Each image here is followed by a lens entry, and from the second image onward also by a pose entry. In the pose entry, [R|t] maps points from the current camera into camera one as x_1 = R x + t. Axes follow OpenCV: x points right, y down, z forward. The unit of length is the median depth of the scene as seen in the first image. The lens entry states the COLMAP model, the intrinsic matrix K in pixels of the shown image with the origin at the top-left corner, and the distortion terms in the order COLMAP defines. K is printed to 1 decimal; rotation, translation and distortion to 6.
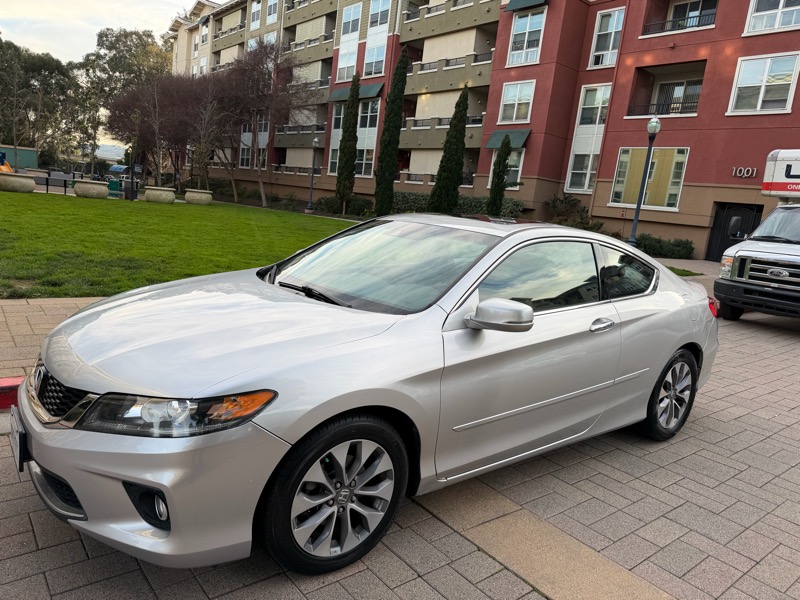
lens RADIAL K [[567.0, 0, 400.5], [0, 567.0, 298.7], [0, 0, 1]] dist [0.044763, -0.066166]
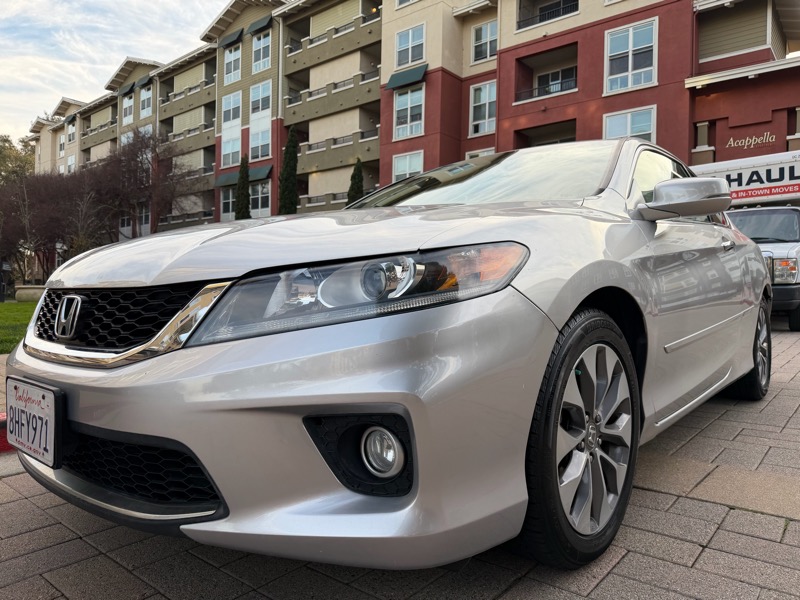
lens RADIAL K [[571.4, 0, 399.9], [0, 571.4, 295.4], [0, 0, 1]] dist [0.035675, -0.065387]
pose [[0.975698, -0.105034, 0.192305, -0.029117], [0.133365, 0.981008, -0.140842, 0.017415], [-0.173859, 0.163066, 0.971176, 0.026015]]
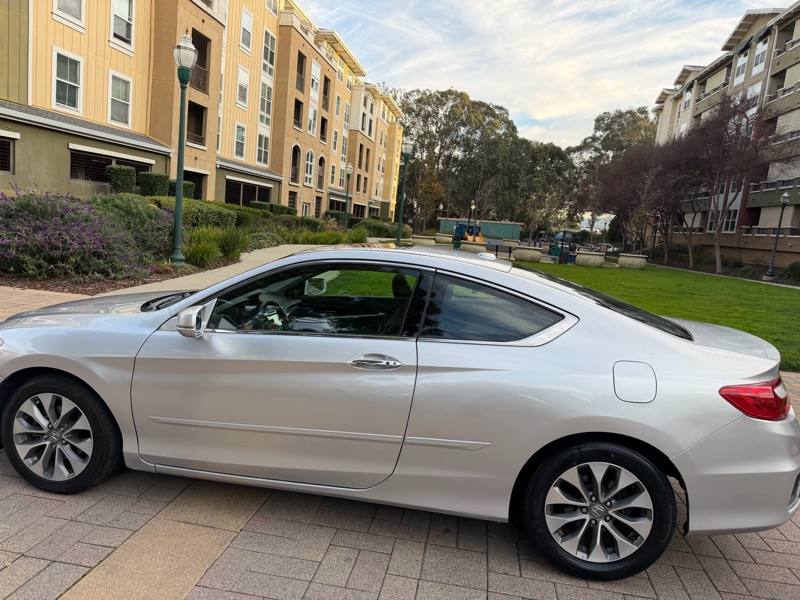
lens RADIAL K [[567.0, 0, 400.5], [0, 567.0, 298.7], [0, 0, 1]] dist [0.044763, -0.066166]
pose [[0.672967, 0.049899, -0.737987, 0.098279], [-0.137382, 0.988794, -0.058421, -0.000487], [0.726802, 0.140702, 0.672281, 0.044334]]
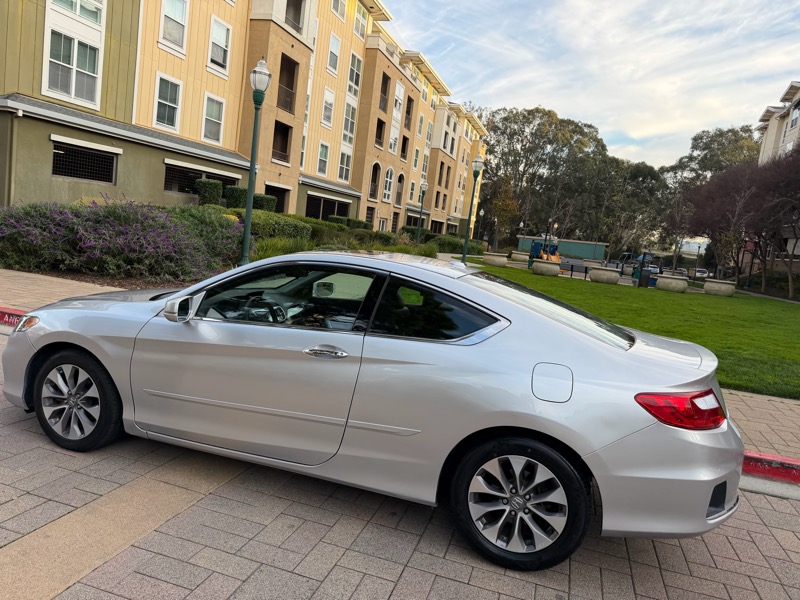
lens RADIAL K [[567.0, 0, 400.5], [0, 567.0, 298.7], [0, 0, 1]] dist [0.044763, -0.066166]
pose [[0.555880, 0.054940, -0.829445, 0.118777], [-0.191289, 0.979489, -0.063321, -0.000674], [0.808954, 0.193863, 0.554988, 0.055211]]
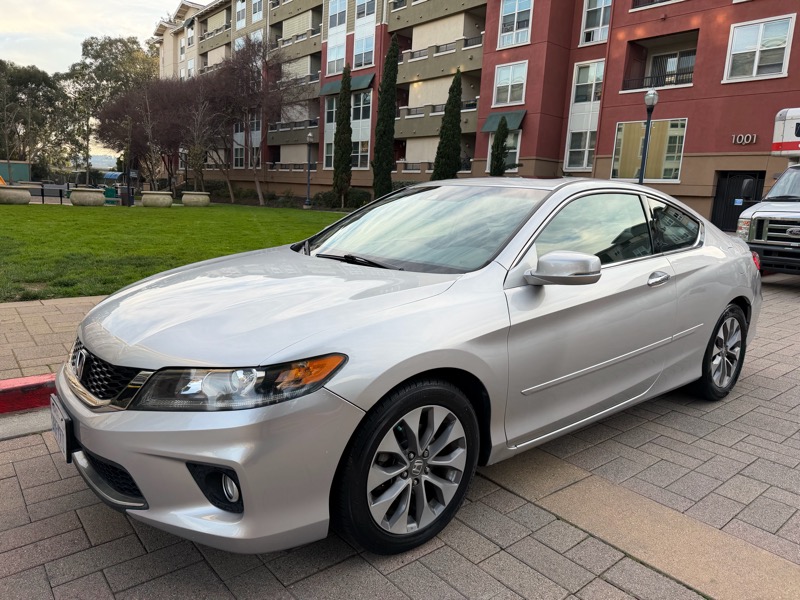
lens RADIAL K [[568.5, 0, 404.0], [0, 568.5, 290.1], [0, 0, 1]] dist [0.042836, -0.065018]
pose [[0.998017, -0.062699, 0.005519, -0.007478], [0.062712, 0.998029, -0.002377, 0.004048], [-0.005359, 0.002719, 0.999982, 0.004761]]
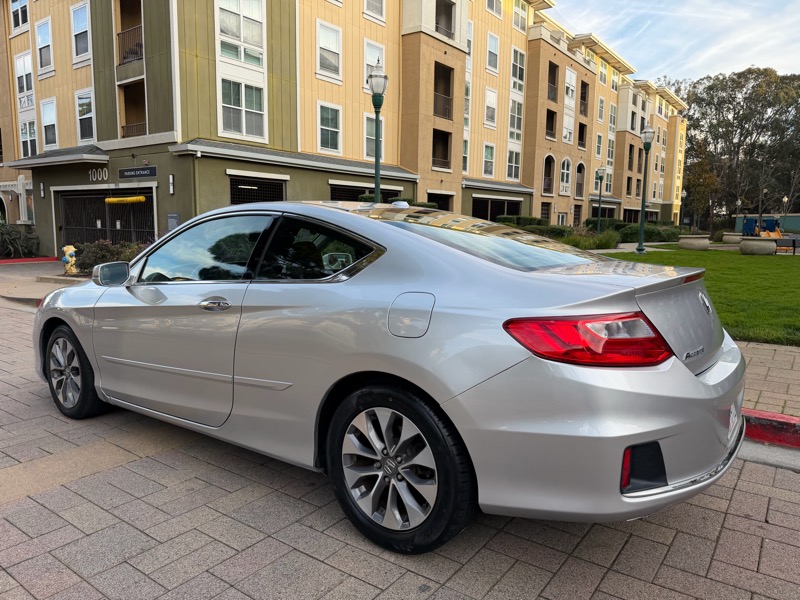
lens RADIAL K [[571.2, 0, 411.8], [0, 571.2, 293.0], [0, 0, 1]] dist [0.044092, -0.071249]
pose [[0.246464, 0.000370, -0.969152, 0.127800], [-0.136574, 0.990034, -0.034354, 0.001832], [0.959481, 0.140828, 0.244058, 0.108599]]
